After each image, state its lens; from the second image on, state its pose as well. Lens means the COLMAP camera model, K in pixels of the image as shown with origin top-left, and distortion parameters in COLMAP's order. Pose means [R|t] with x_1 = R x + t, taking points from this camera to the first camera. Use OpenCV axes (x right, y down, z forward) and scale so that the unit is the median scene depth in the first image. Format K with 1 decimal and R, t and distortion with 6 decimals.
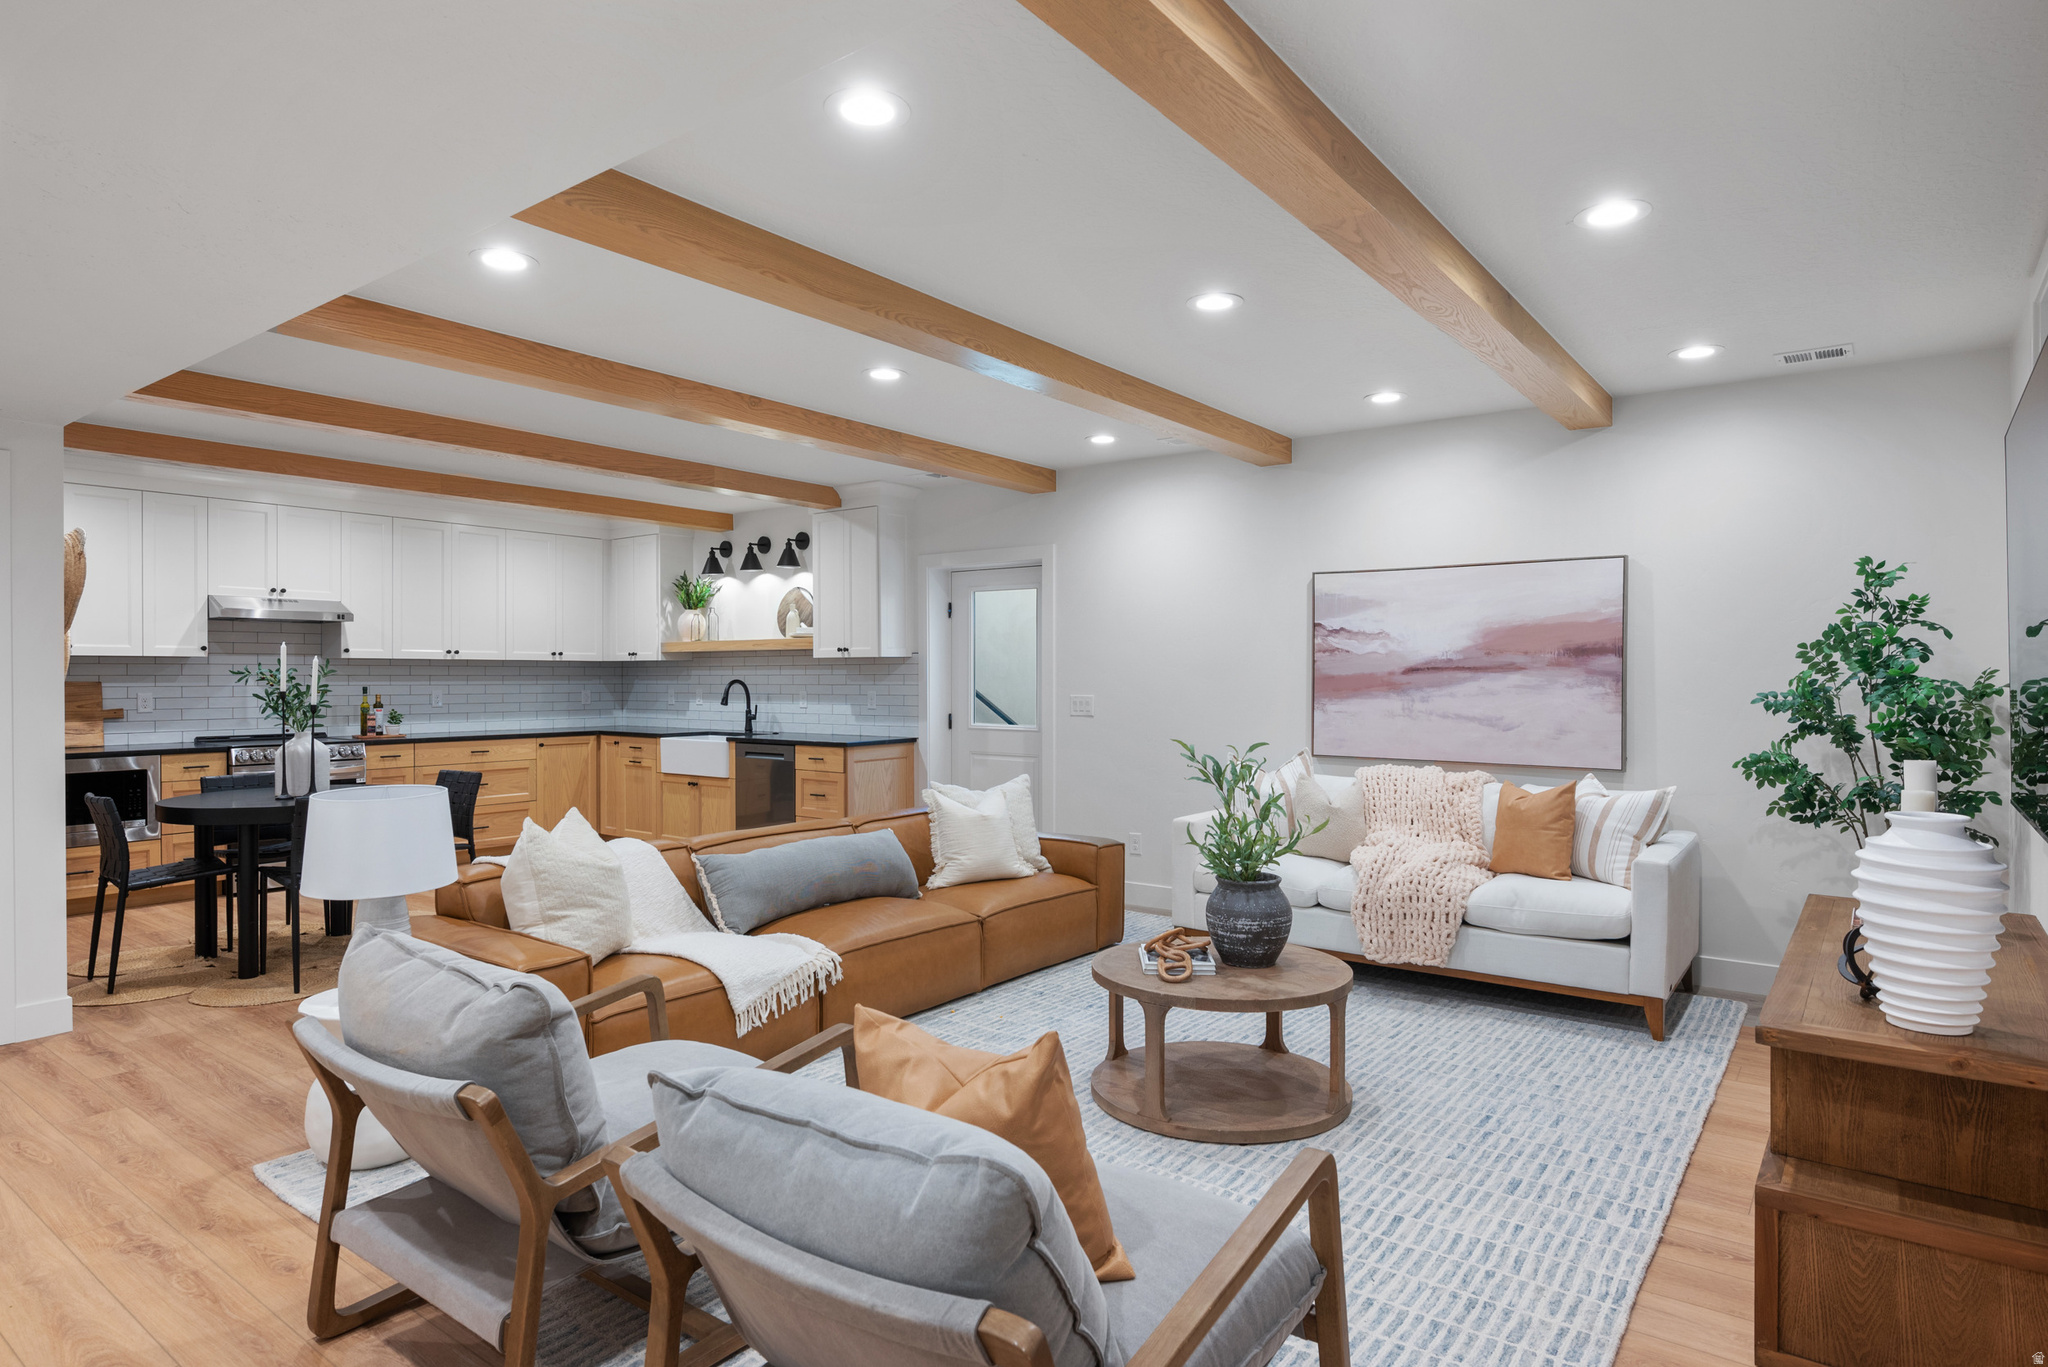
lens RADIAL K [[1171.1, 0, 1040.1], [0, 1171.1, 682.9], [0, 0, 1]] dist [0.006326, -0.001209]
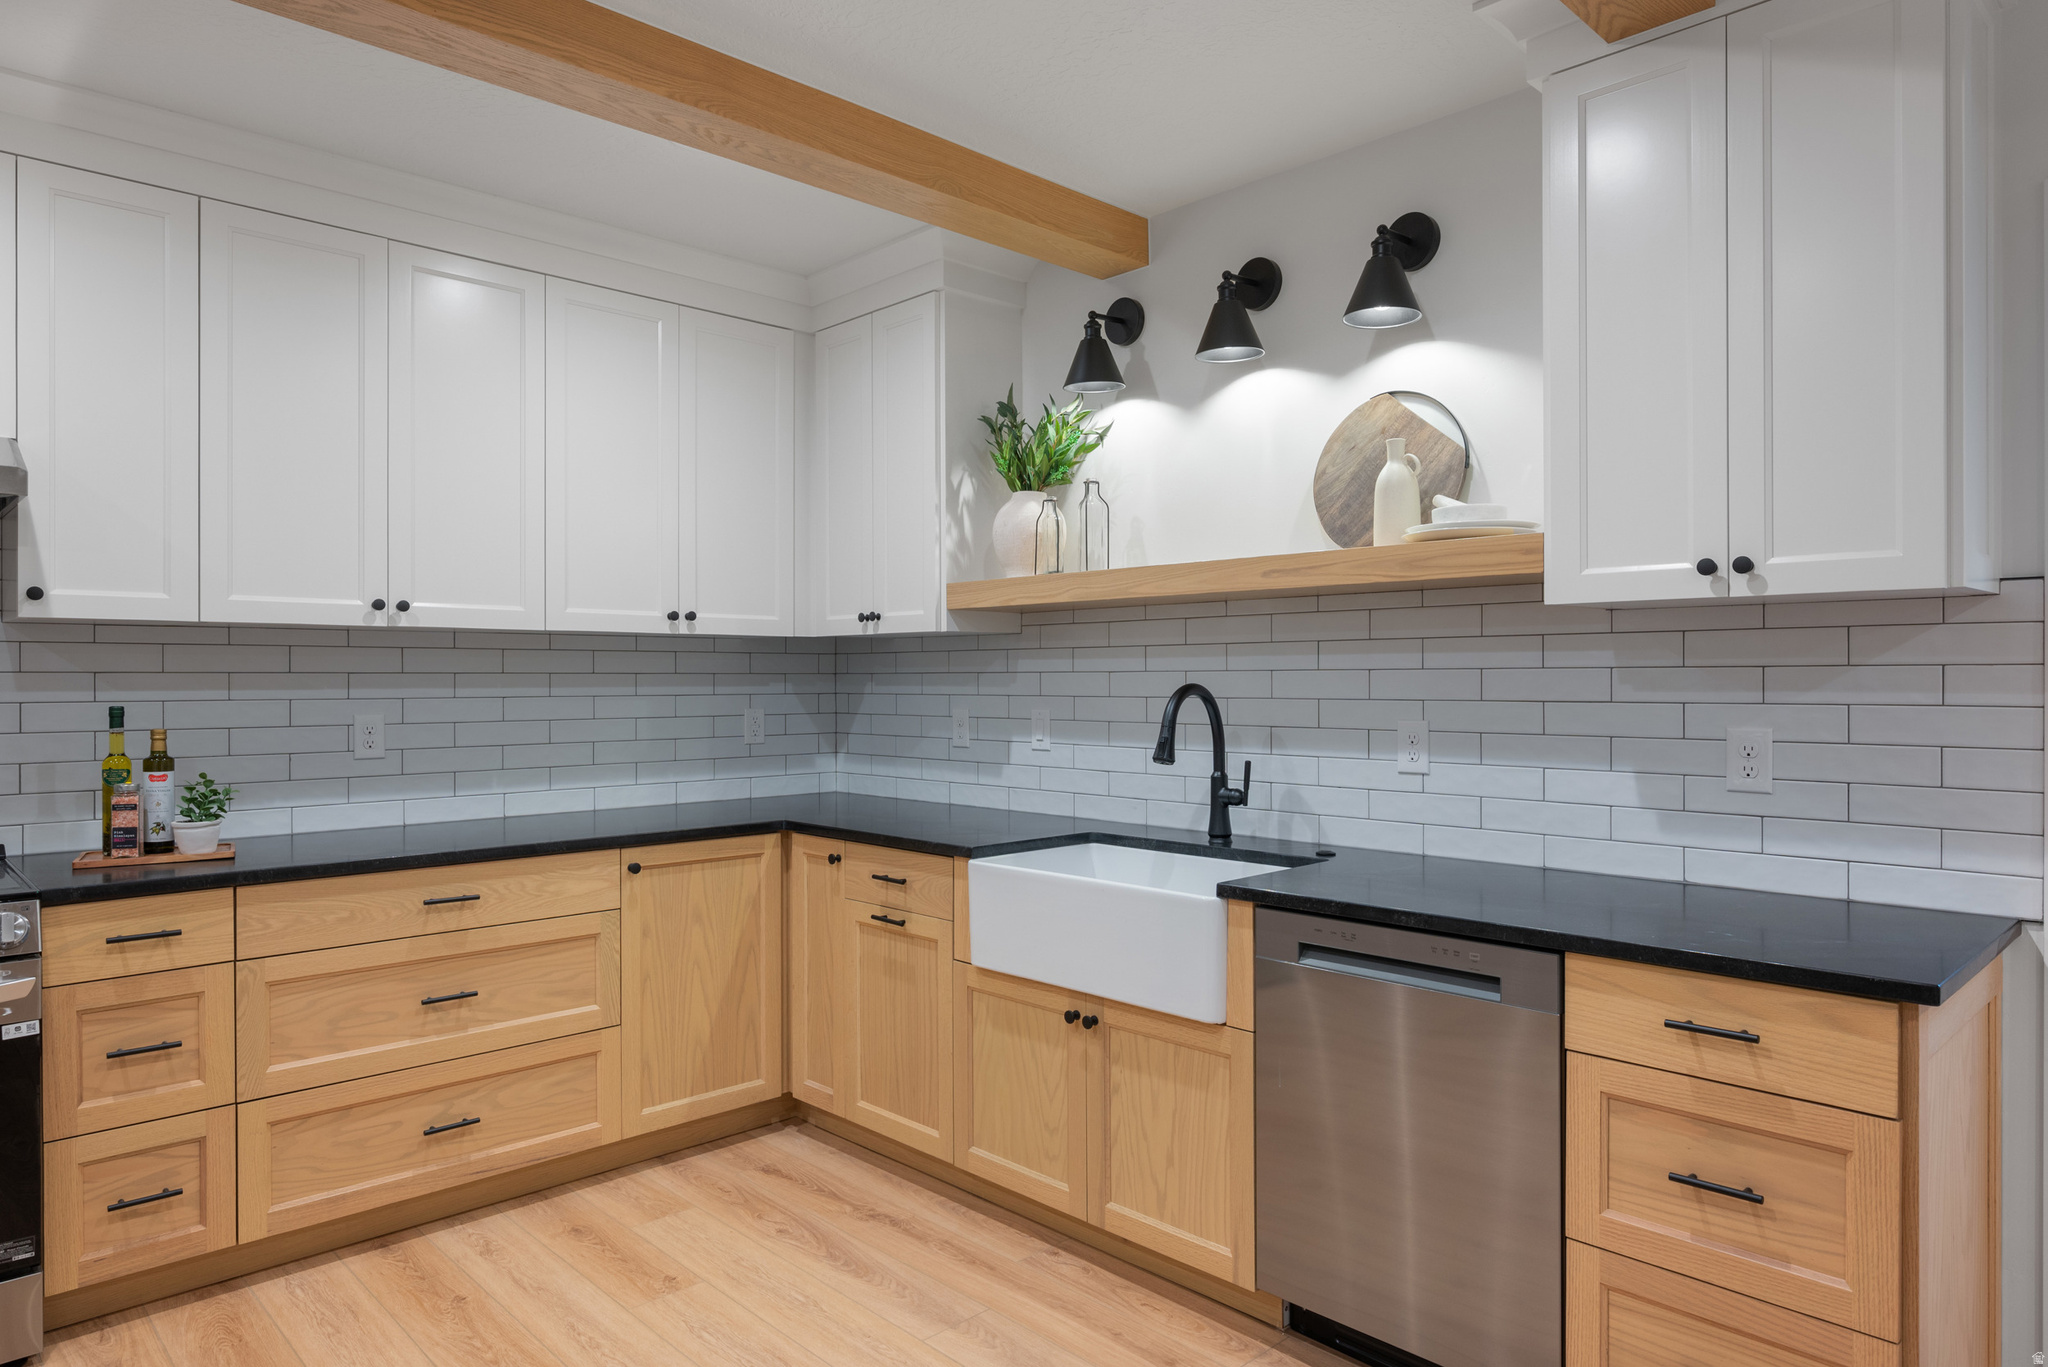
lens RADIAL K [[1254.6, 0, 1033.7], [0, 1254.6, 682.1], [0, 0, 1]] dist [-0.008304, 0.004281]
pose [[0.988701, -0.000637, -0.149898, -0.250302], [0.000408, 0.999999, -0.001555, -0.002700], [0.149899, 0.001477, 0.988700, 0.646807]]
